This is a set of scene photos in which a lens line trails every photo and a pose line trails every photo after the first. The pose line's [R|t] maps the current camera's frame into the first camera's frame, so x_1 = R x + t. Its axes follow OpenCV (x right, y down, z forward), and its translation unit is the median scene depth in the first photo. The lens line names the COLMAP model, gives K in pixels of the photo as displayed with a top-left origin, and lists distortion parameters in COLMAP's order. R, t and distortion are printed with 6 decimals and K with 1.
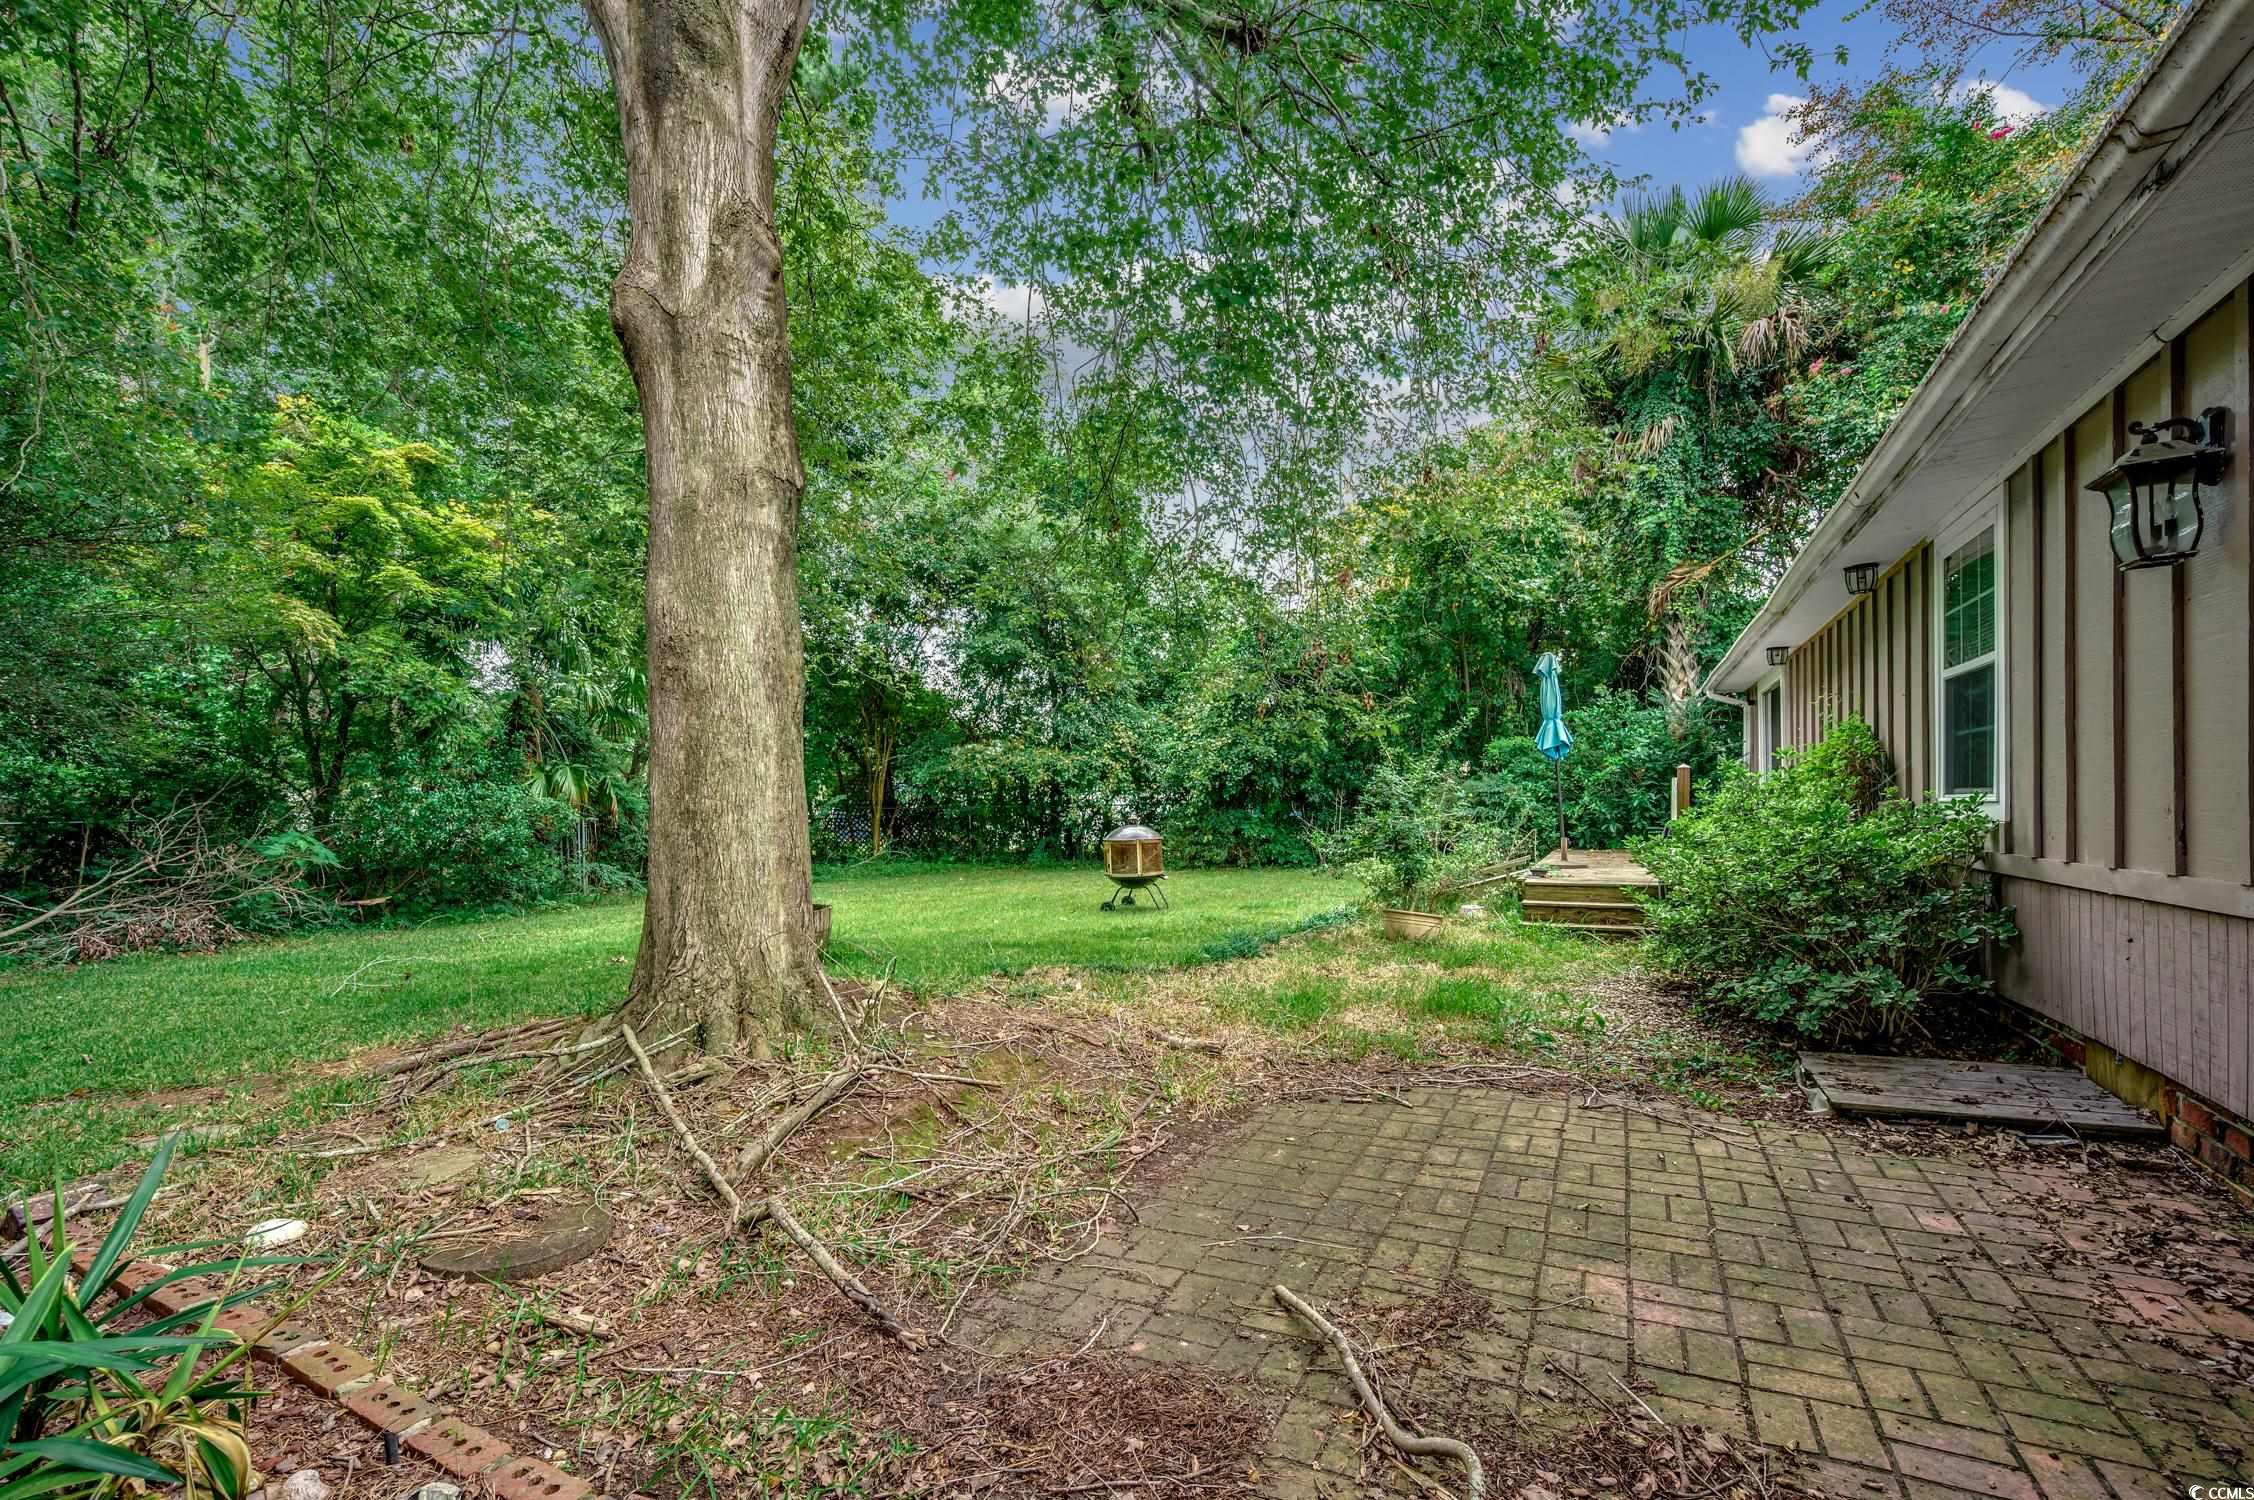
lens RADIAL K [[1013.4, 0, 1124.0], [0, 1013.4, 795.5], [0, 0, 1]] dist [-0.001632, -0.000872]
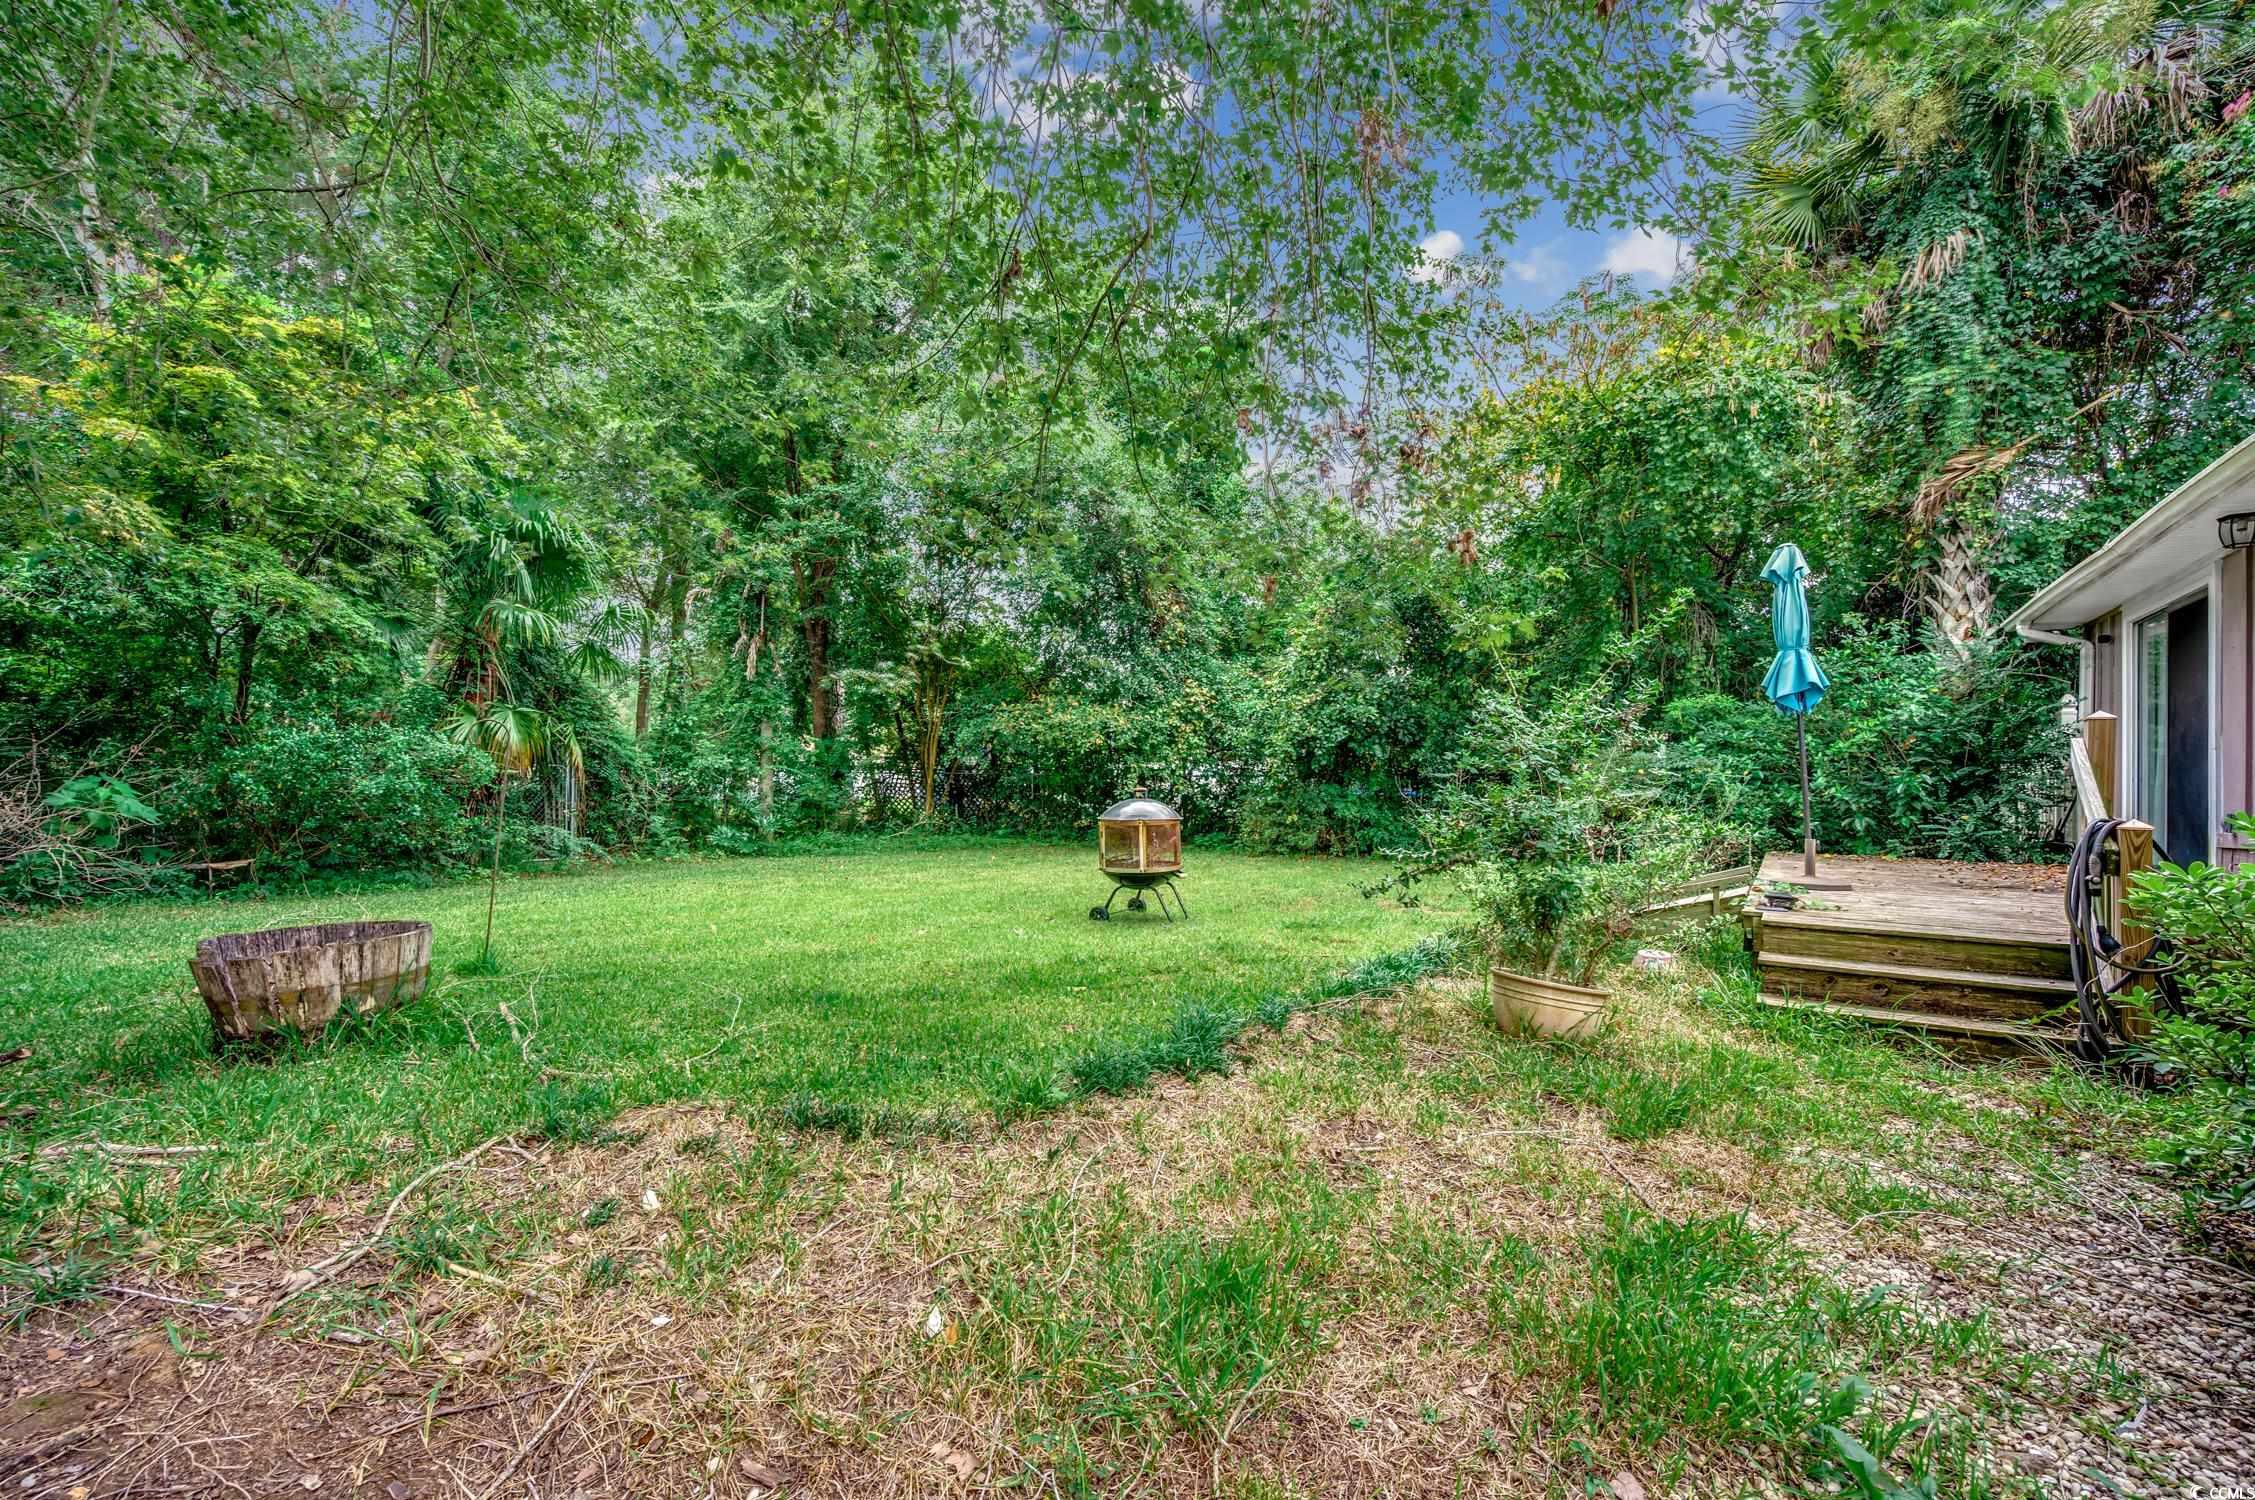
lens RADIAL K [[975.5, 0, 1132.2], [0, 975.5, 774.0], [0, 0, 1]] dist [-0.009322, 0.000175]
pose [[0.990613, 0.025977, -0.134203, 0.077517], [-0.025406, 0.999659, 0.005963, 0.006711], [0.134313, -0.002498, 0.990936, 0.269997]]
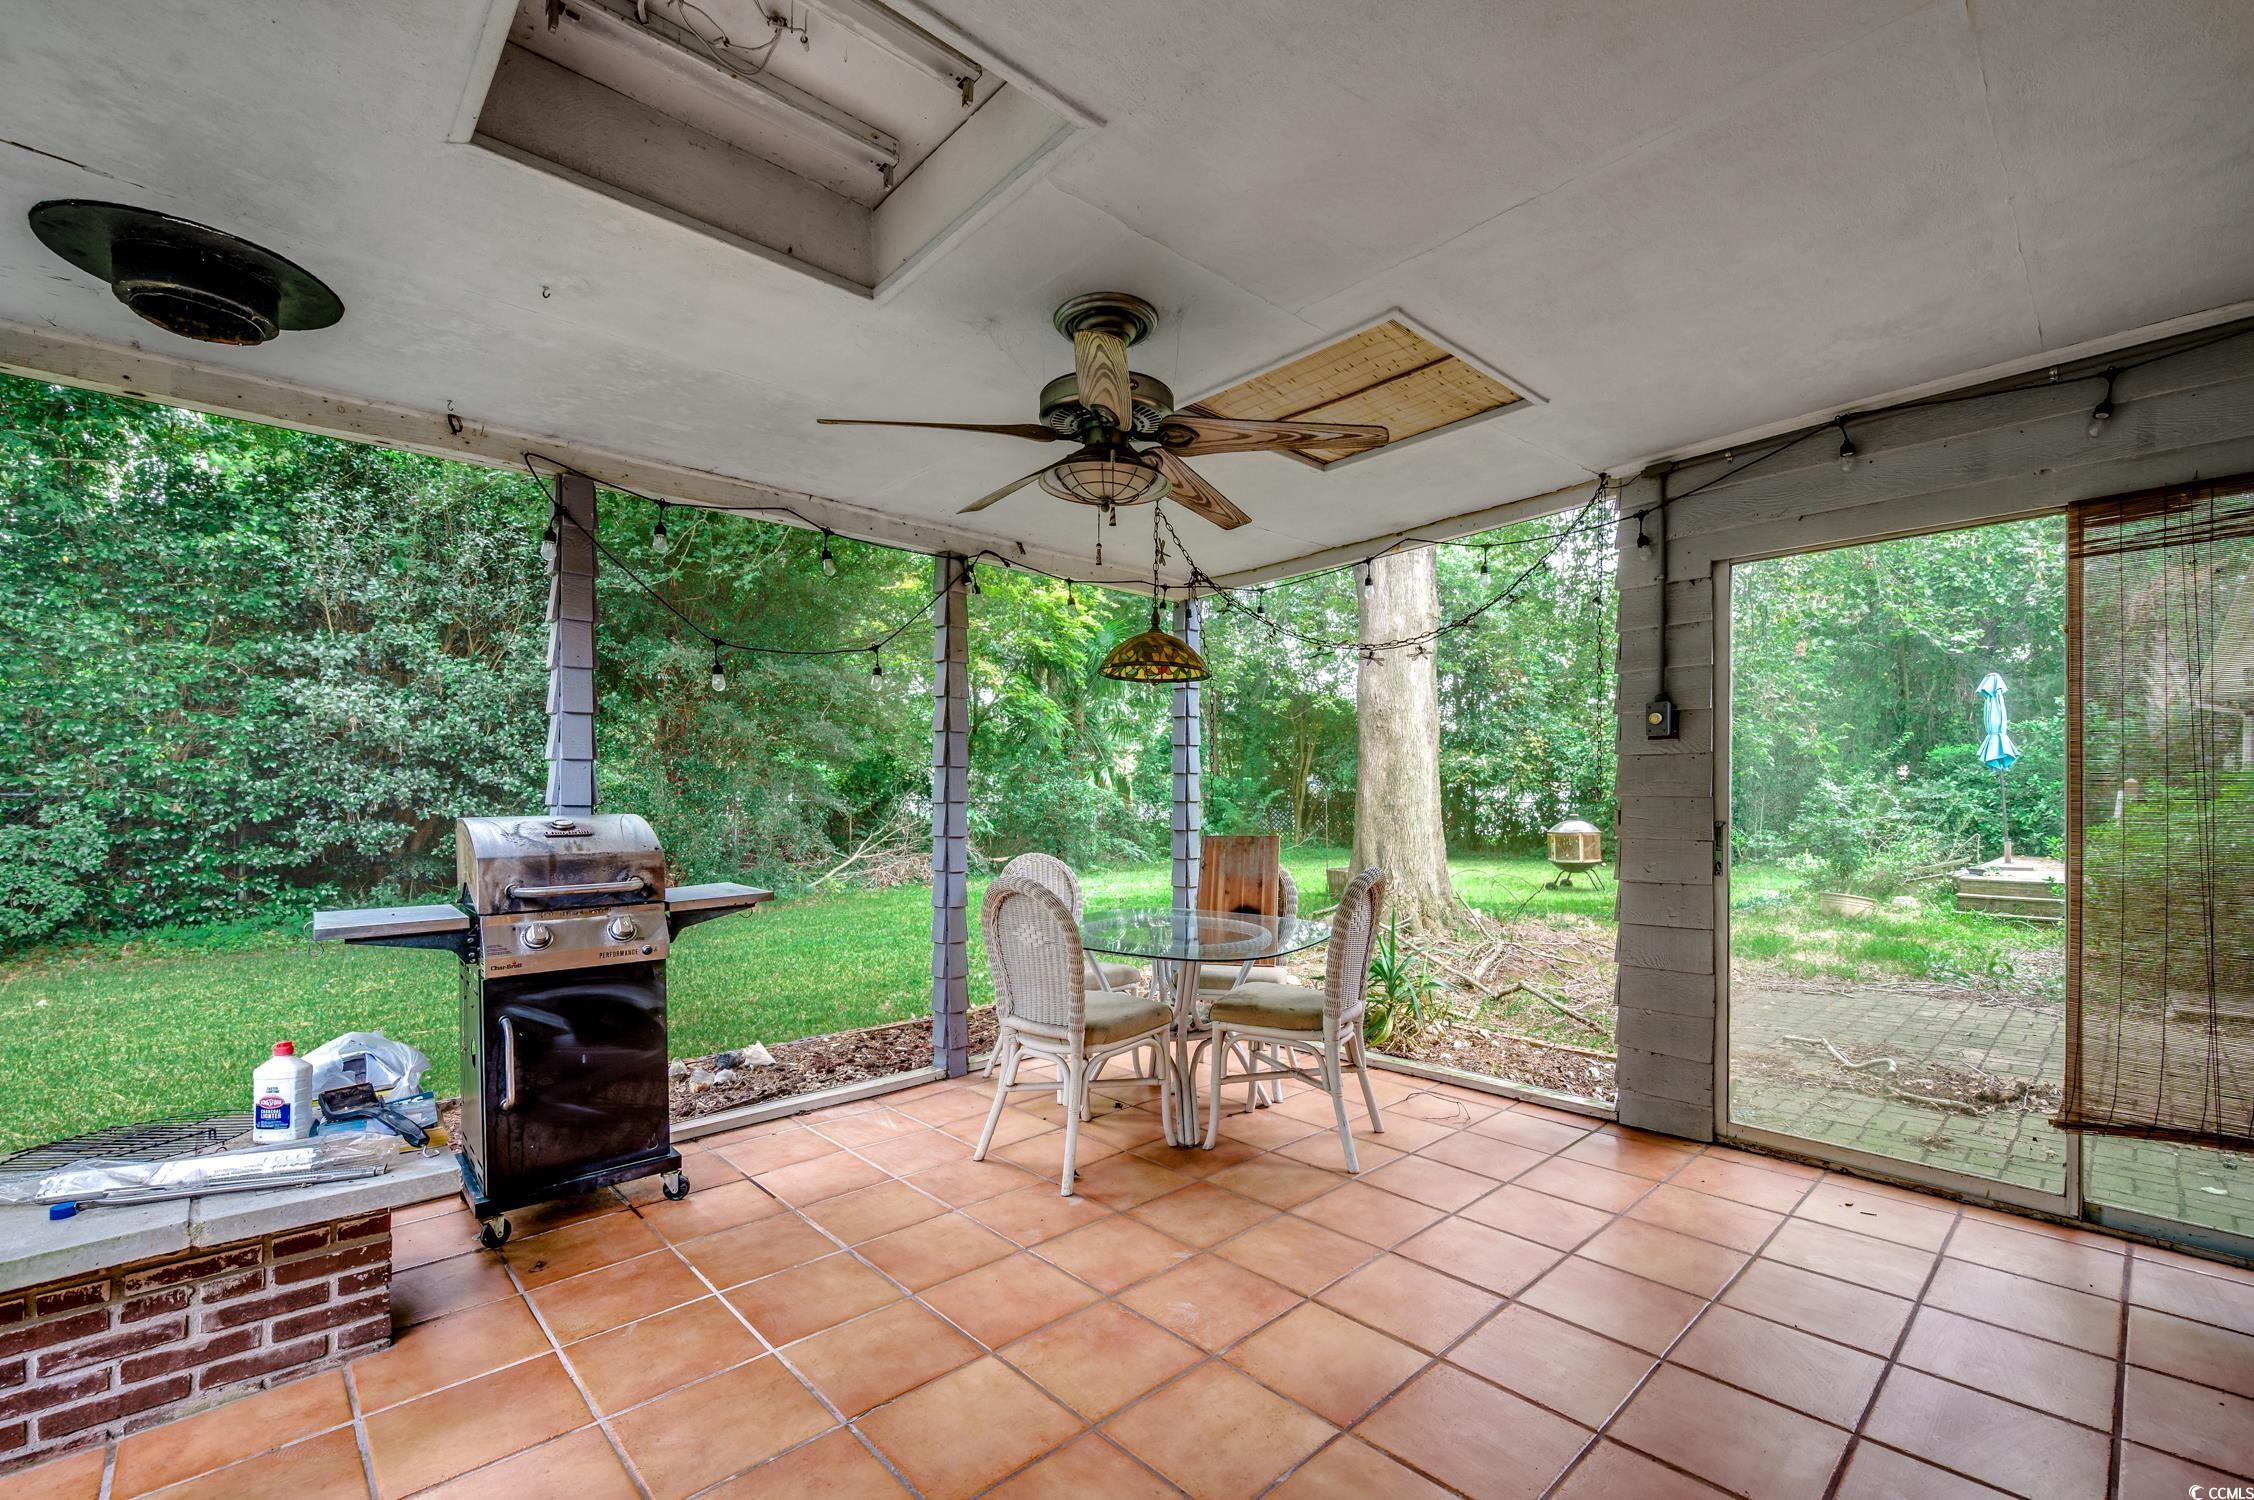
lens RADIAL K [[1013.4, 0, 1124.0], [0, 1013.4, 795.5], [0, 0, 1]] dist [-0.001632, -0.000872]
pose [[0.944925, 0.017175, -0.326836, -0.086070], [-0.014714, 0.999842, 0.010000, -0.003949], [0.326956, -0.004640, 0.945028, -0.265948]]
